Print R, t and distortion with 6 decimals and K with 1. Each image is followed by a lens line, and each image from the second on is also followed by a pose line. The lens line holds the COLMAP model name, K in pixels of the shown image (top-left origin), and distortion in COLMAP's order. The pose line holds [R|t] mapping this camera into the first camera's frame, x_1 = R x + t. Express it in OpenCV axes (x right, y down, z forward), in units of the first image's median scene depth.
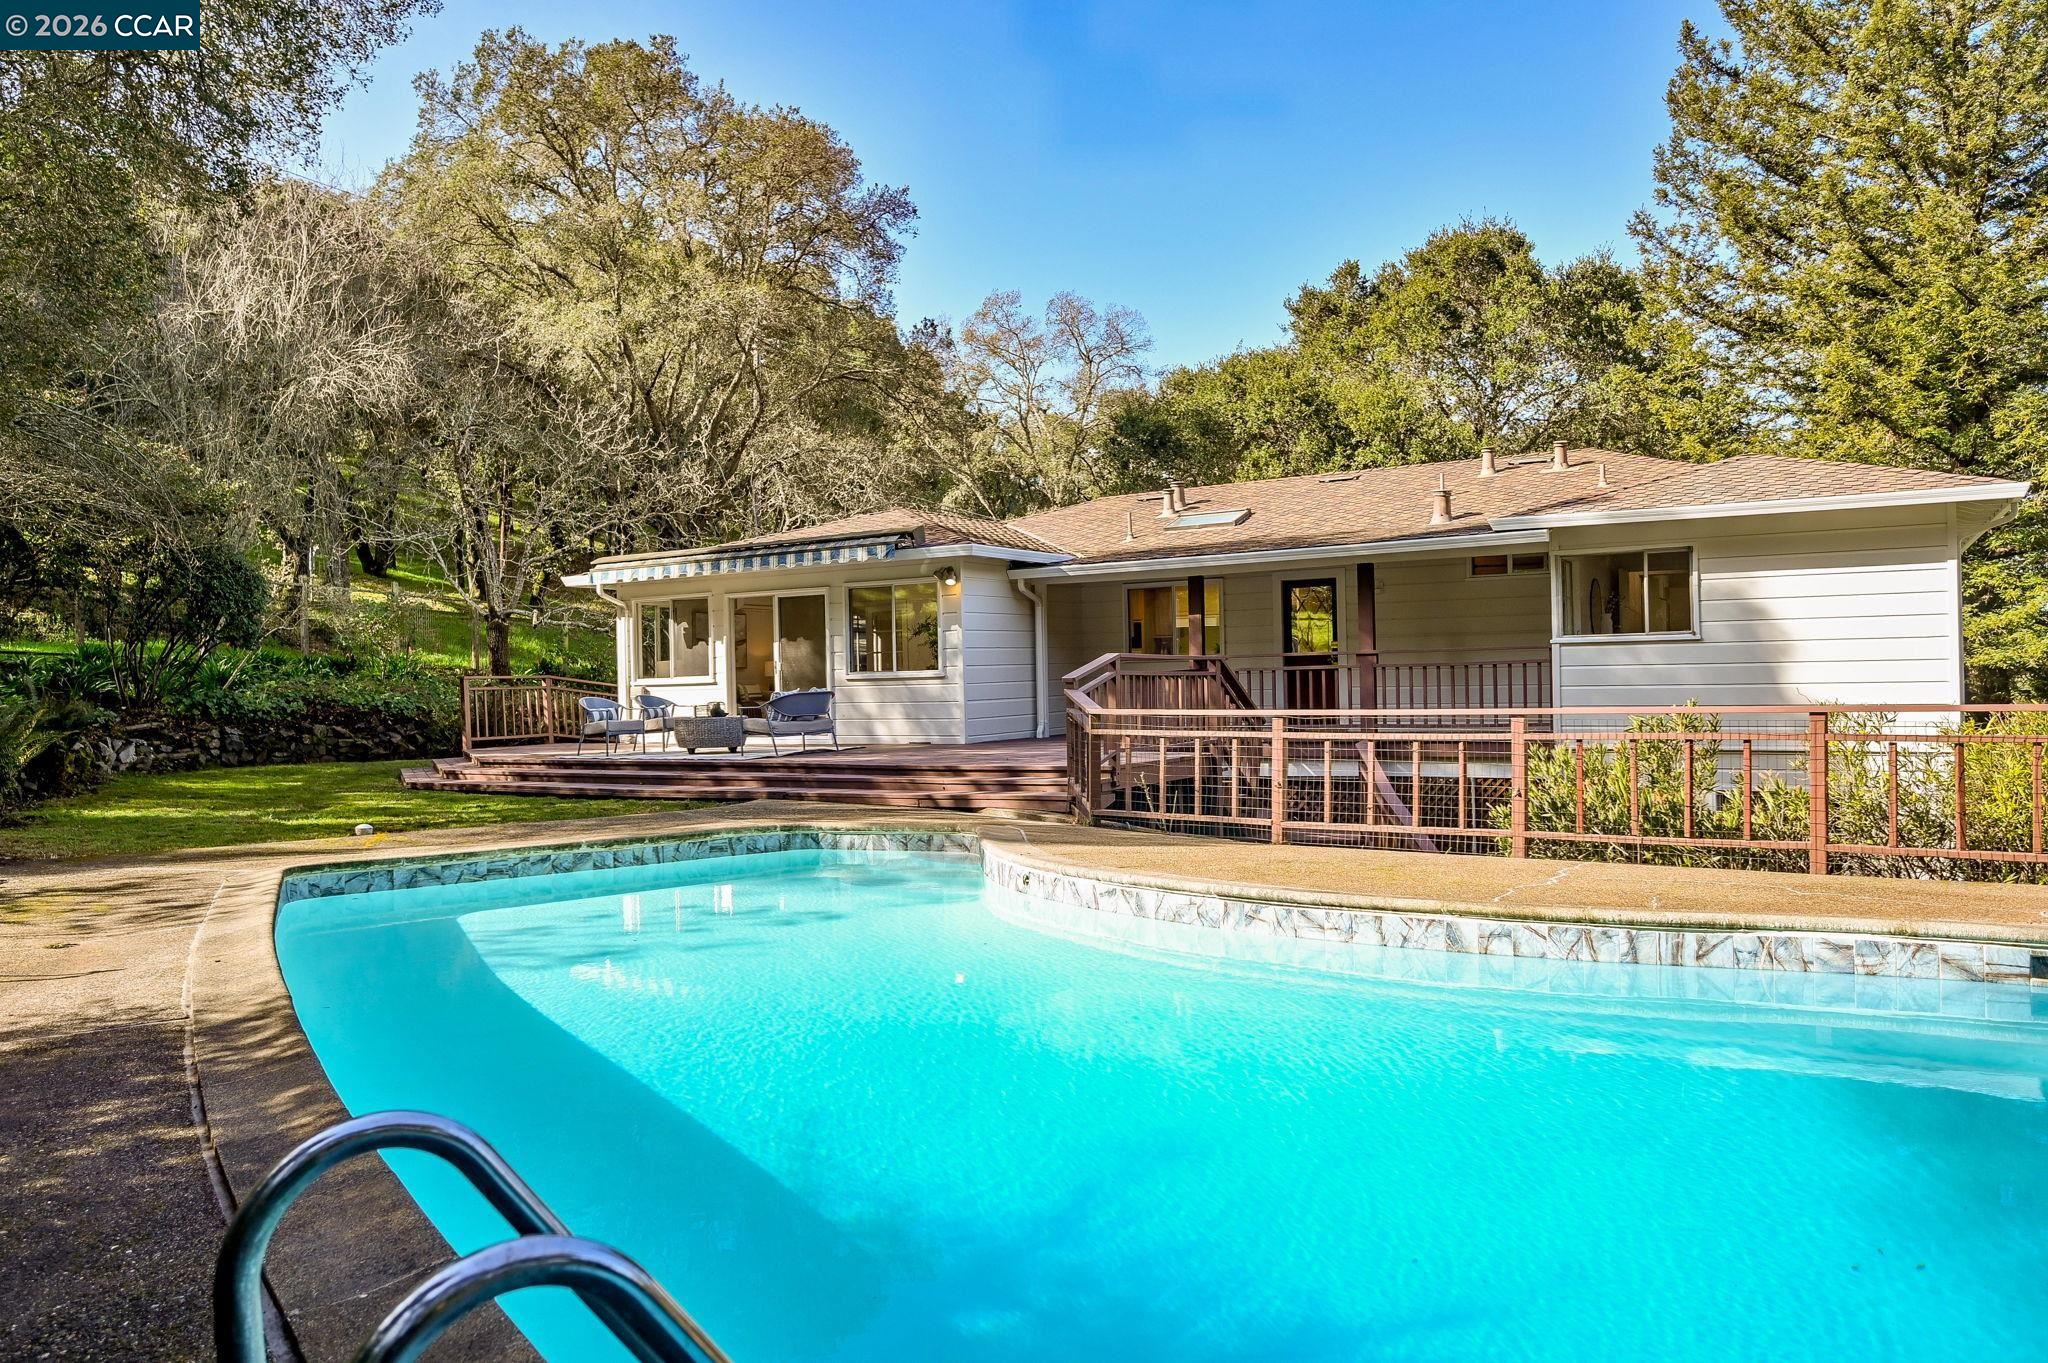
lens RADIAL K [[1564.4, 0, 1024.0], [0, 1564.4, 681.5], [0, 0, 1]] dist [0.000320, -0.000562]
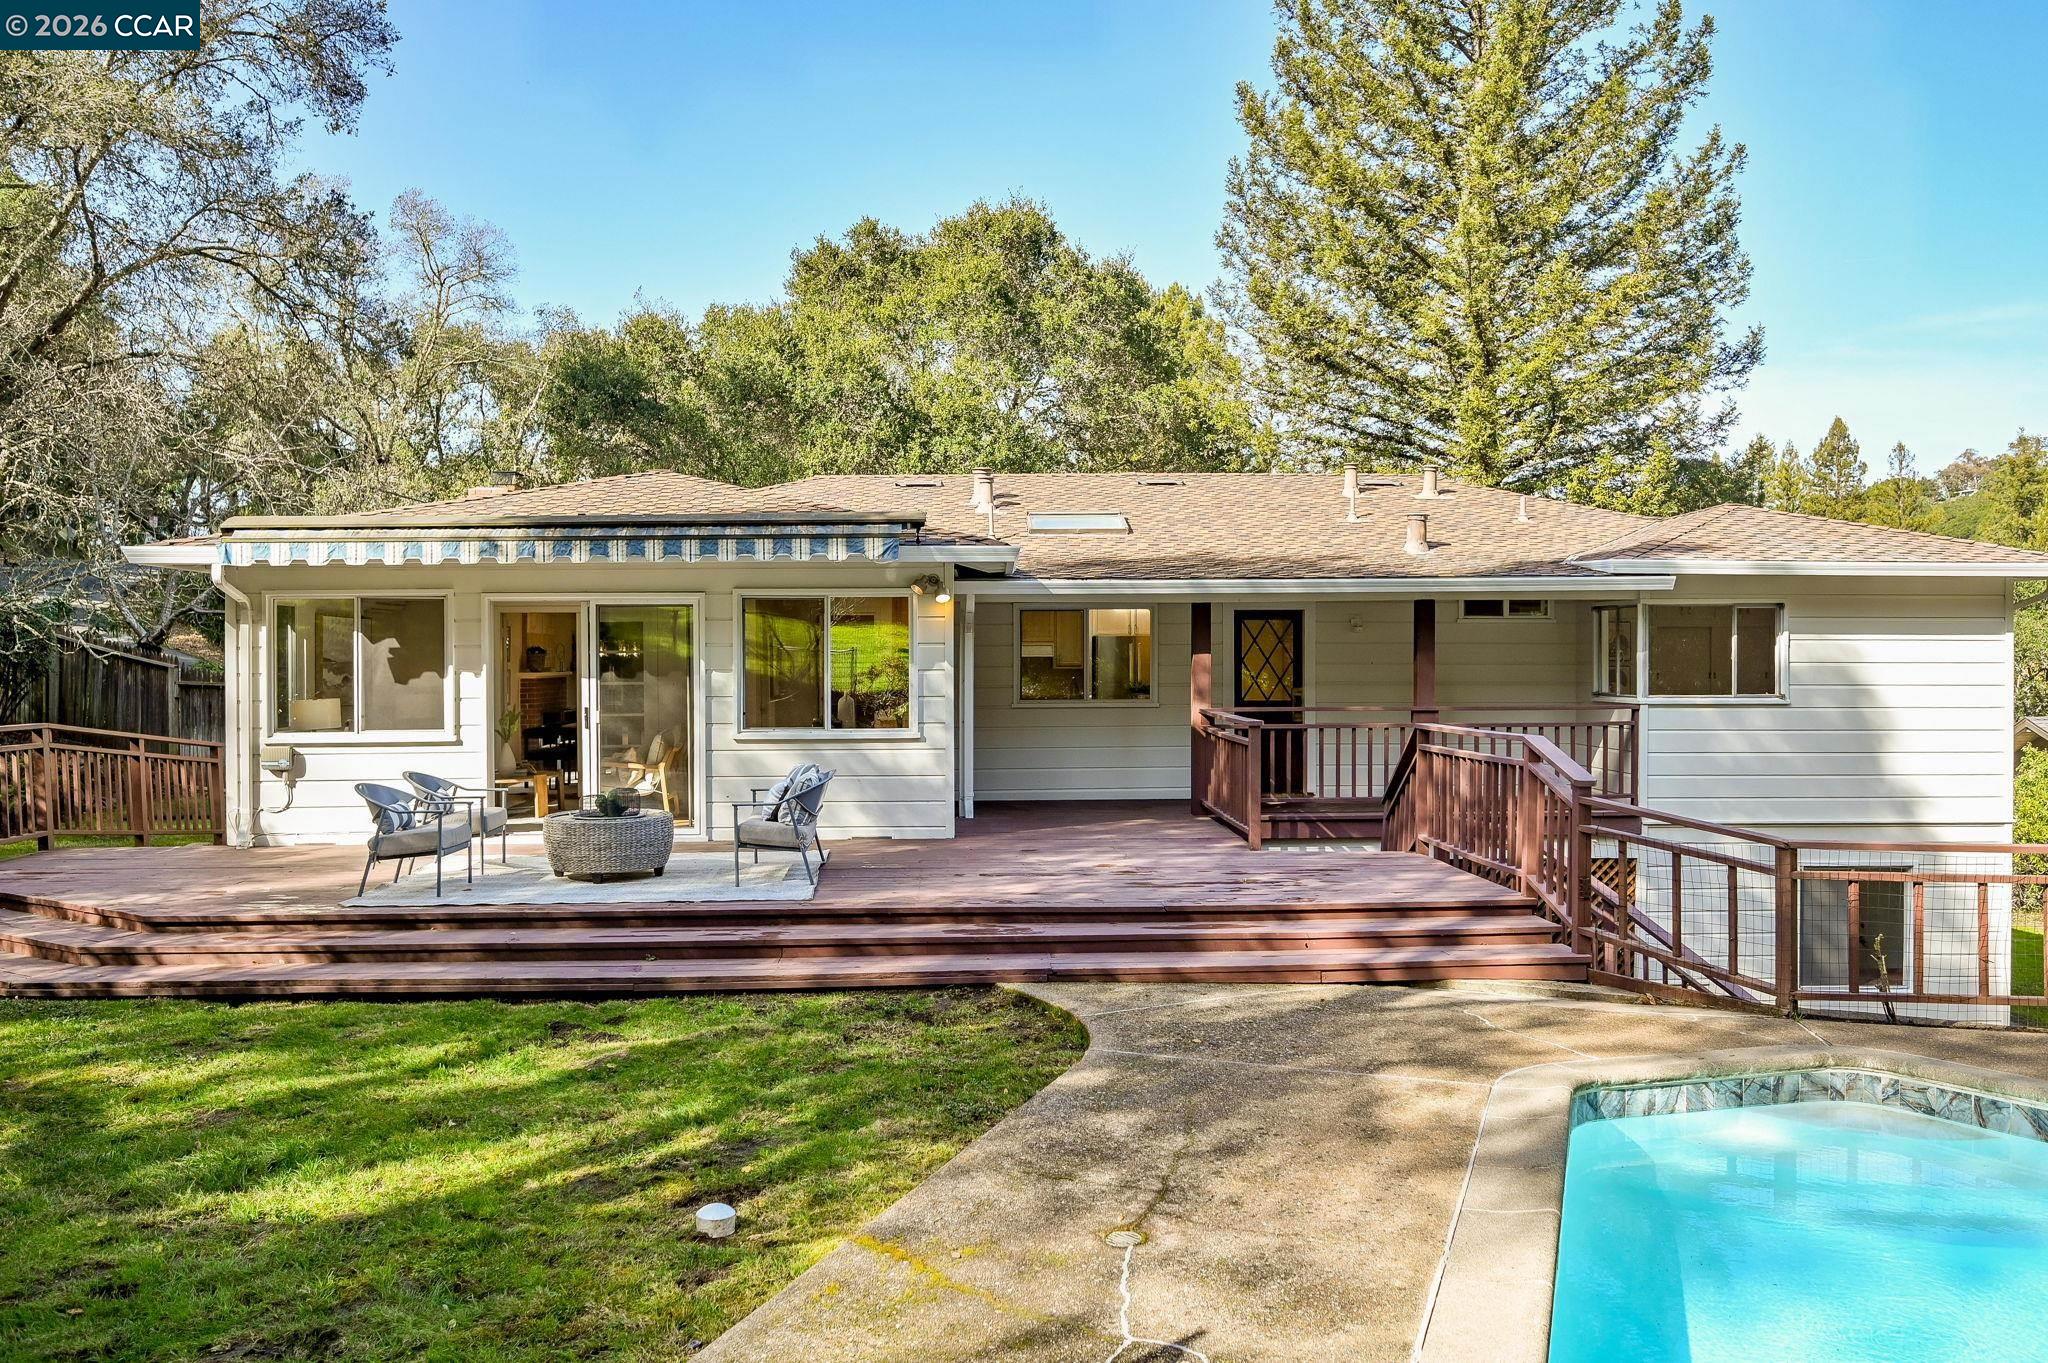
lens RADIAL K [[1564.4, 0, 1024.0], [0, 1564.4, 681.5], [0, 0, 1]] dist [0.000320, -0.000562]
pose [[0.817116, 0.008818, 0.576405, -0.373565], [-0.016561, 0.999829, 0.008182, -0.031502], [-0.576235, -0.016231, 0.817123, 0.391213]]
